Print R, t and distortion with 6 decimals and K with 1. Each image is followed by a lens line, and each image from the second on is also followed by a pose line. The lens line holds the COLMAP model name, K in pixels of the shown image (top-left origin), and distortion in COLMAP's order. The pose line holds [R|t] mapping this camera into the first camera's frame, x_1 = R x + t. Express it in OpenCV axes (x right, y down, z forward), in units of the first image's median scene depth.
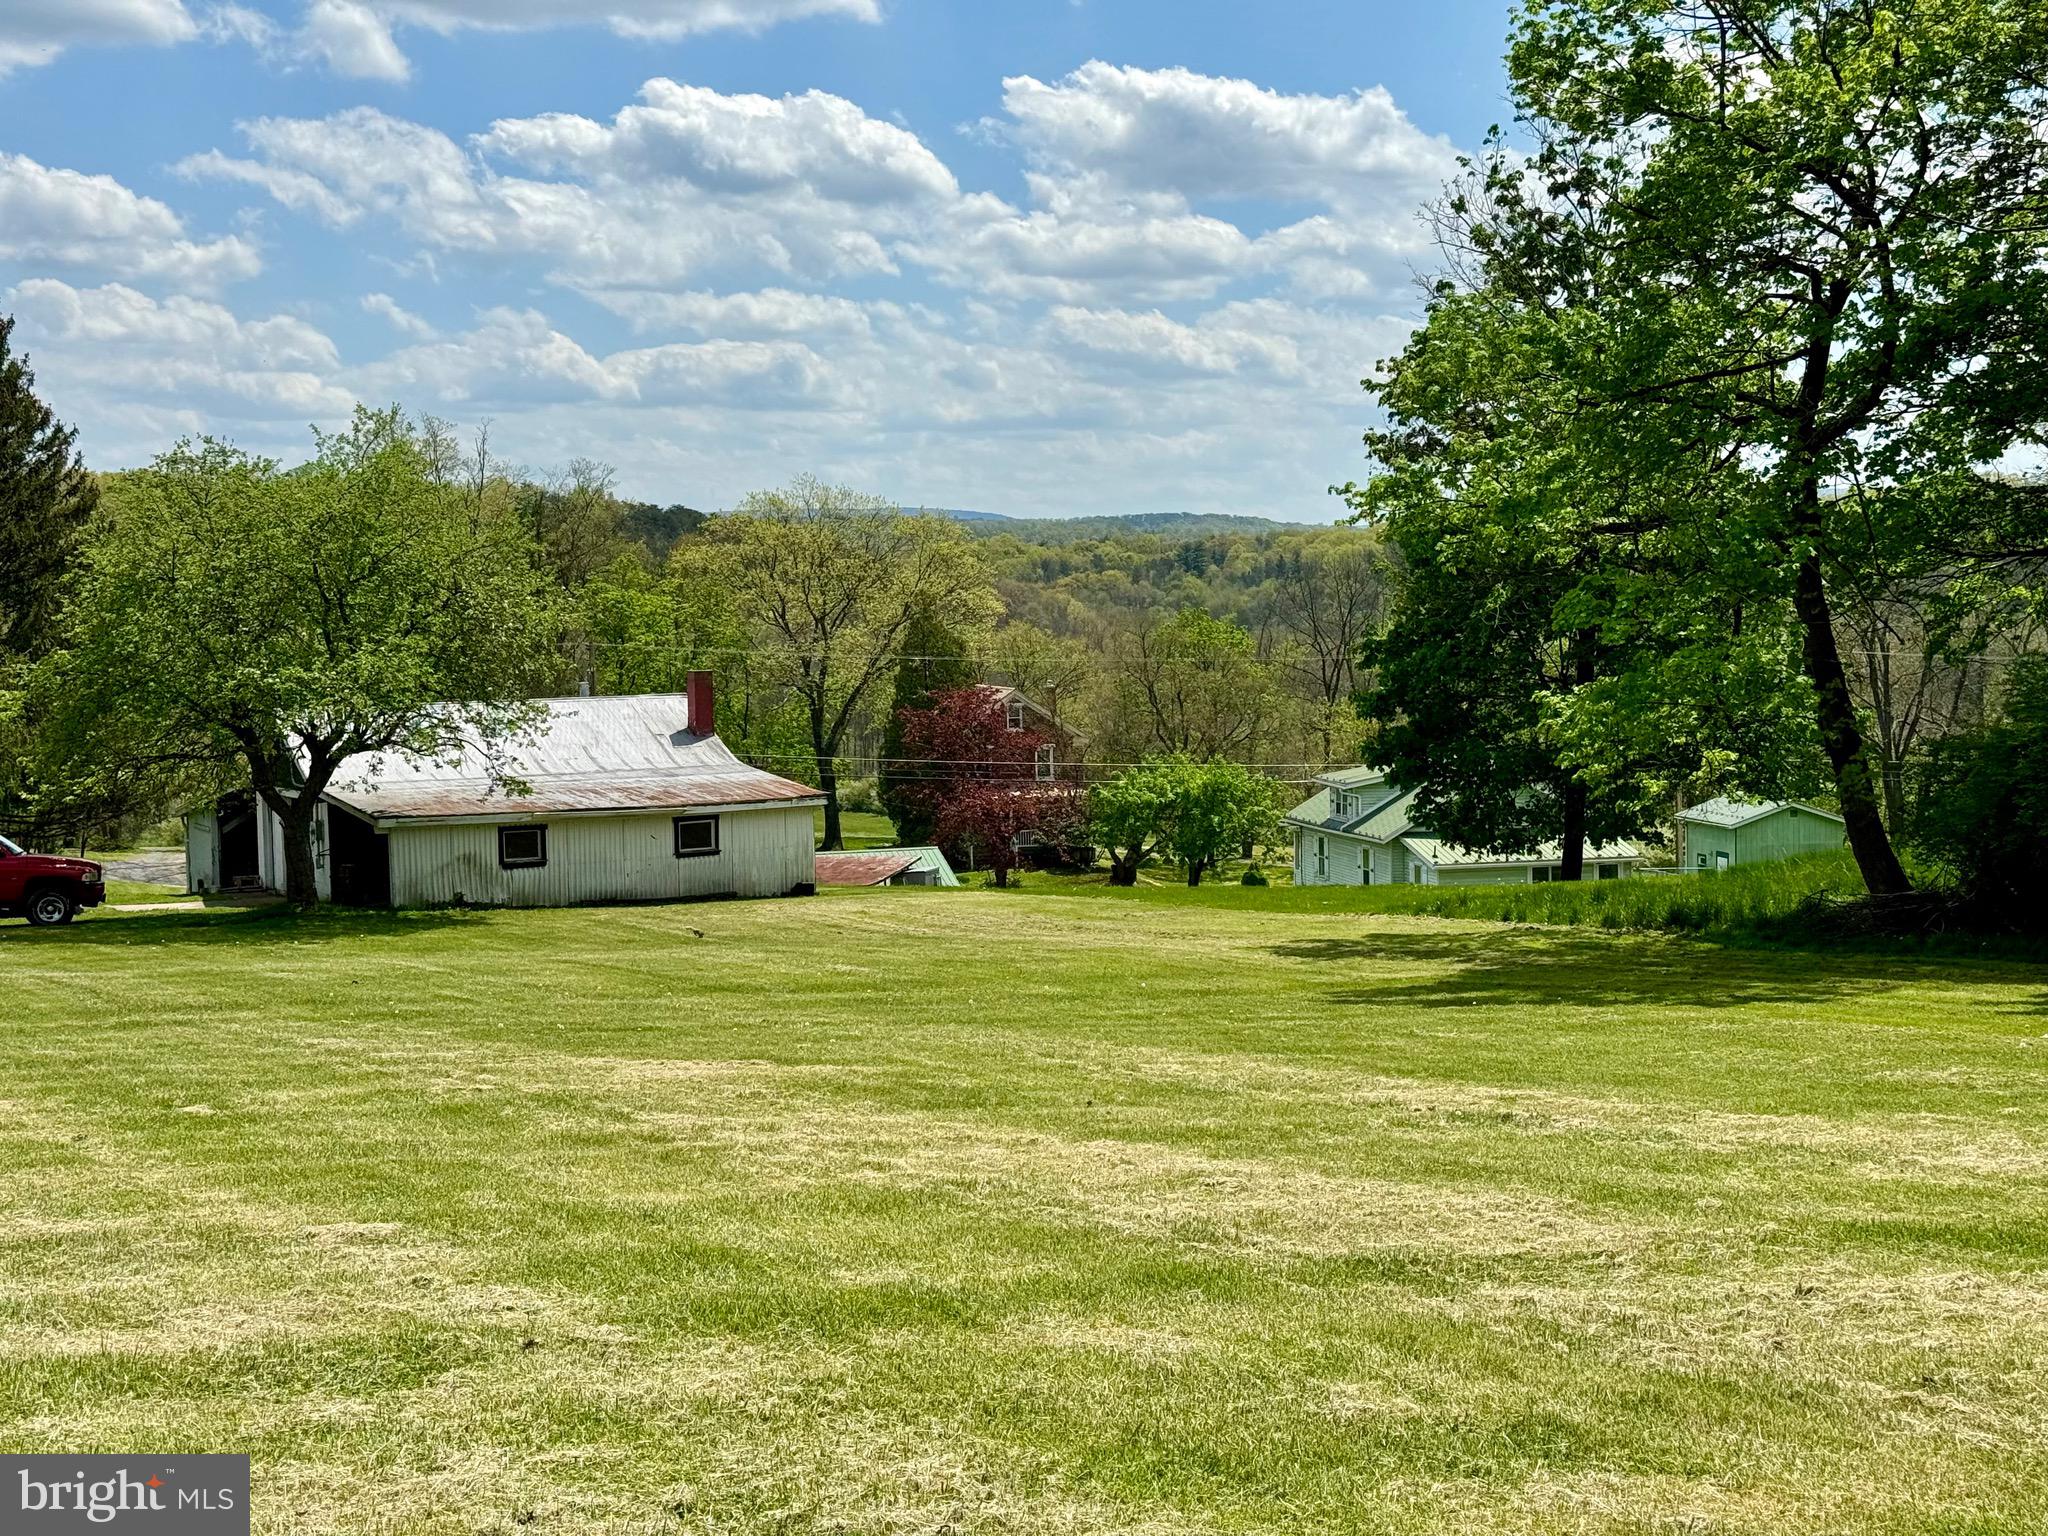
lens RADIAL K [[2896.7, 0, 1015.5], [0, 2896.7, 775.0], [0, 0, 1]] dist [0.166566, -0.102829]
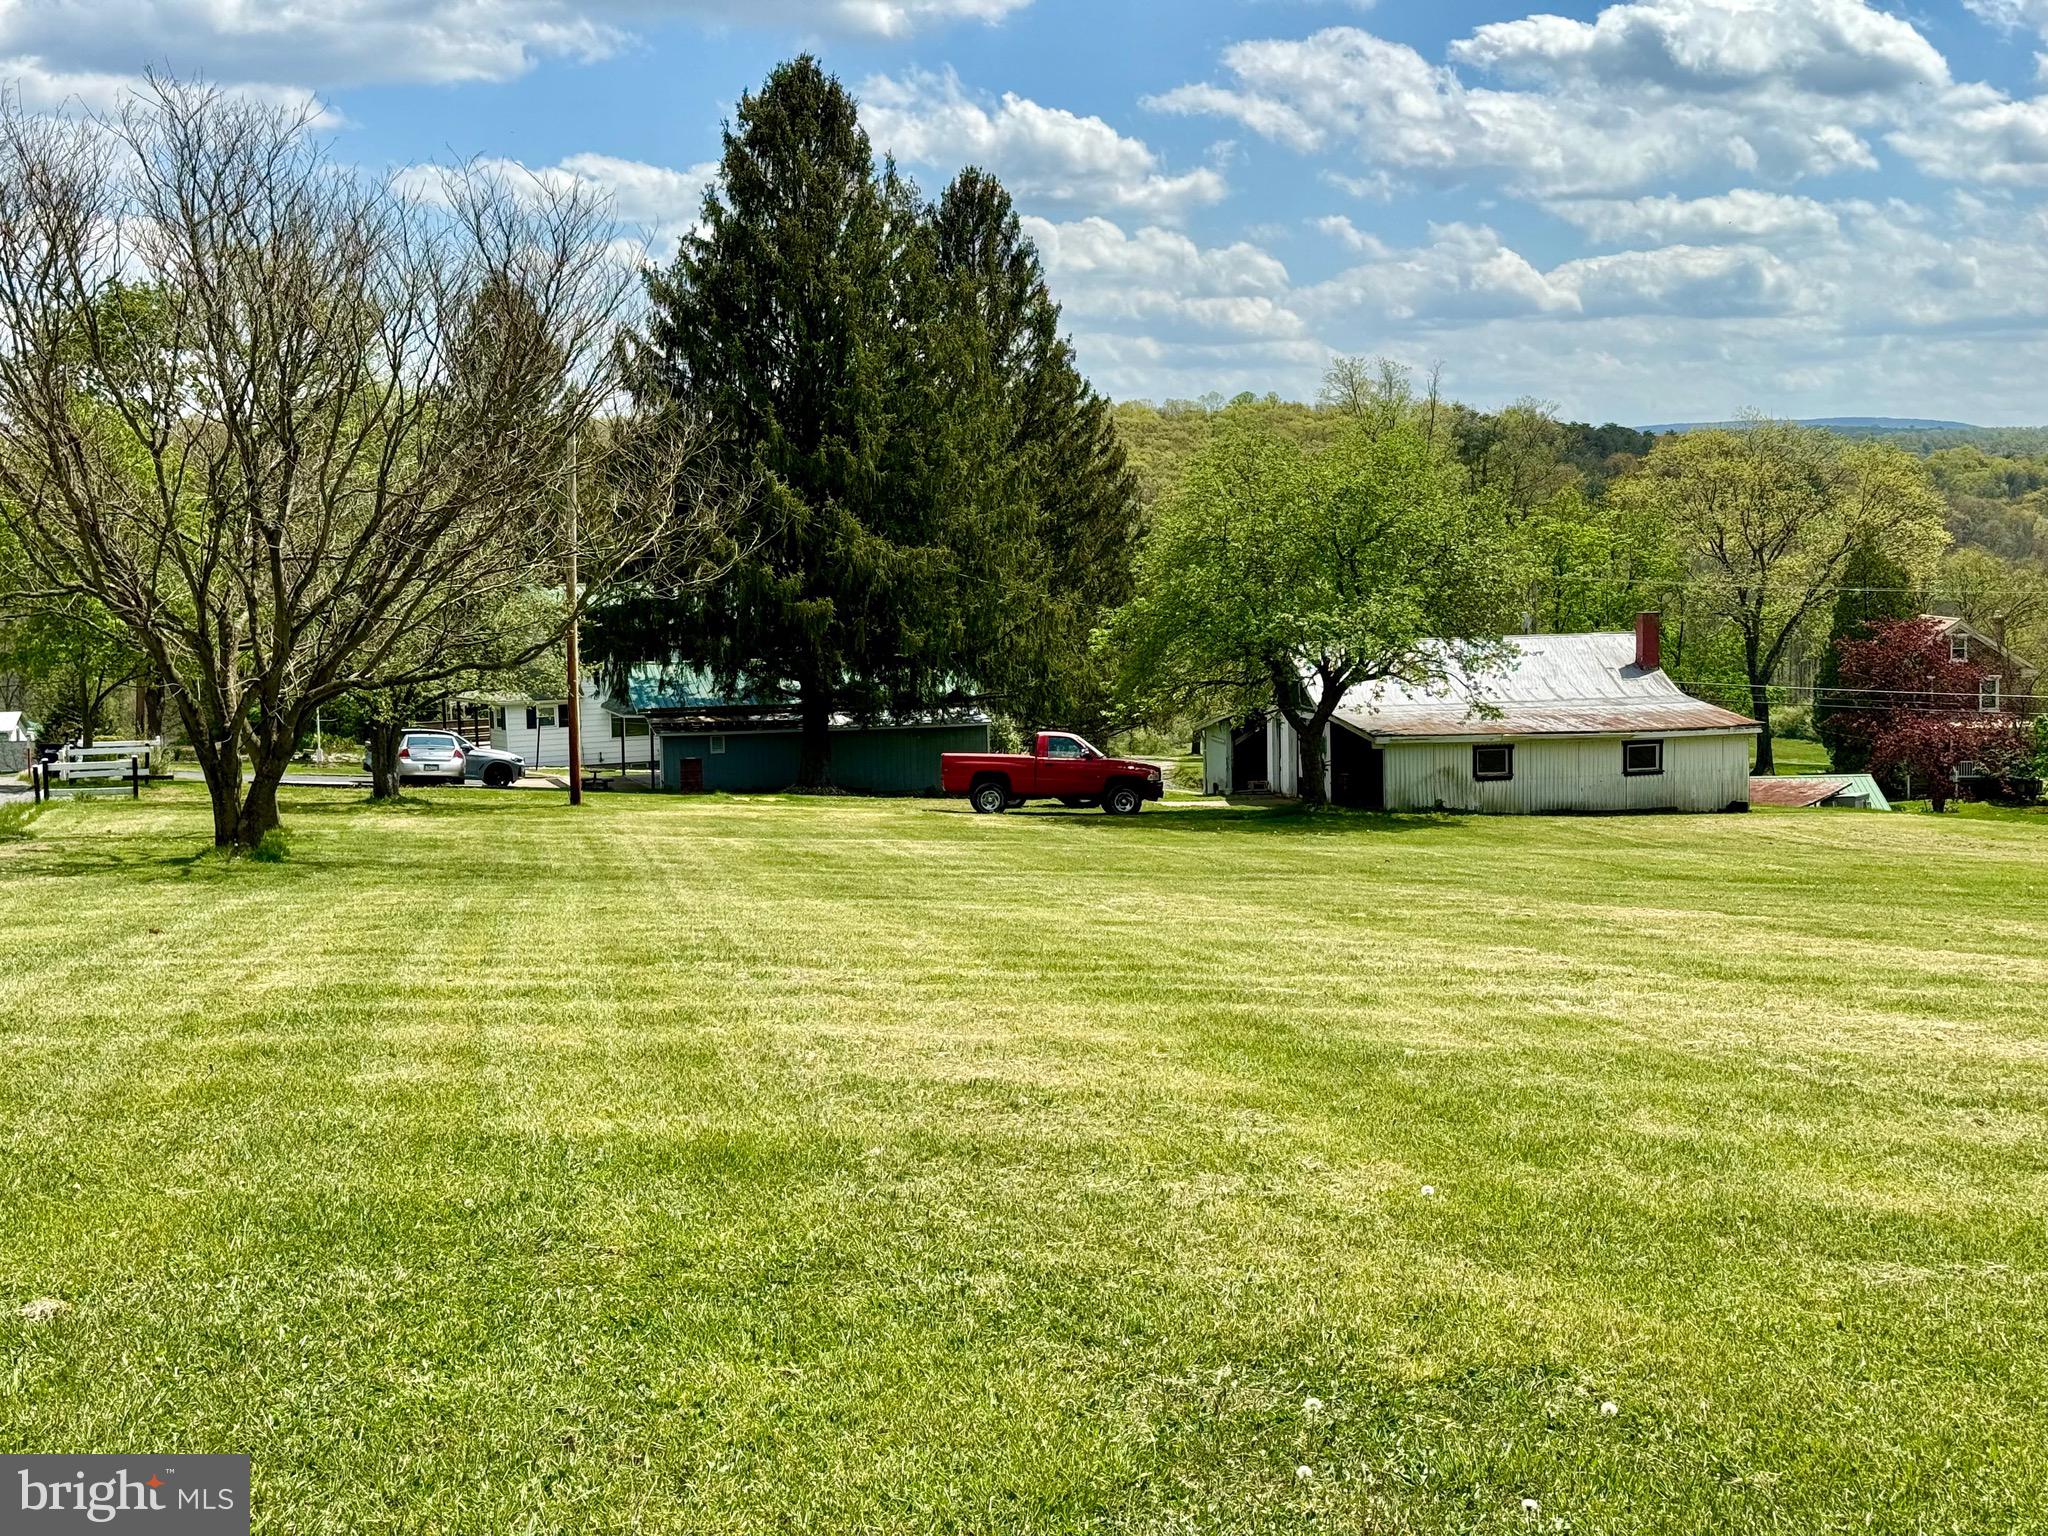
lens RADIAL K [[2896.7, 0, 1015.5], [0, 2896.7, 775.0], [0, 0, 1]] dist [0.166566, -0.102829]
pose [[0.951055, 0.027436, -0.307802, 0.008278], [-0.018866, 0.999348, 0.030782, -0.002447], [0.308446, -0.023468, 0.950952, -0.144732]]
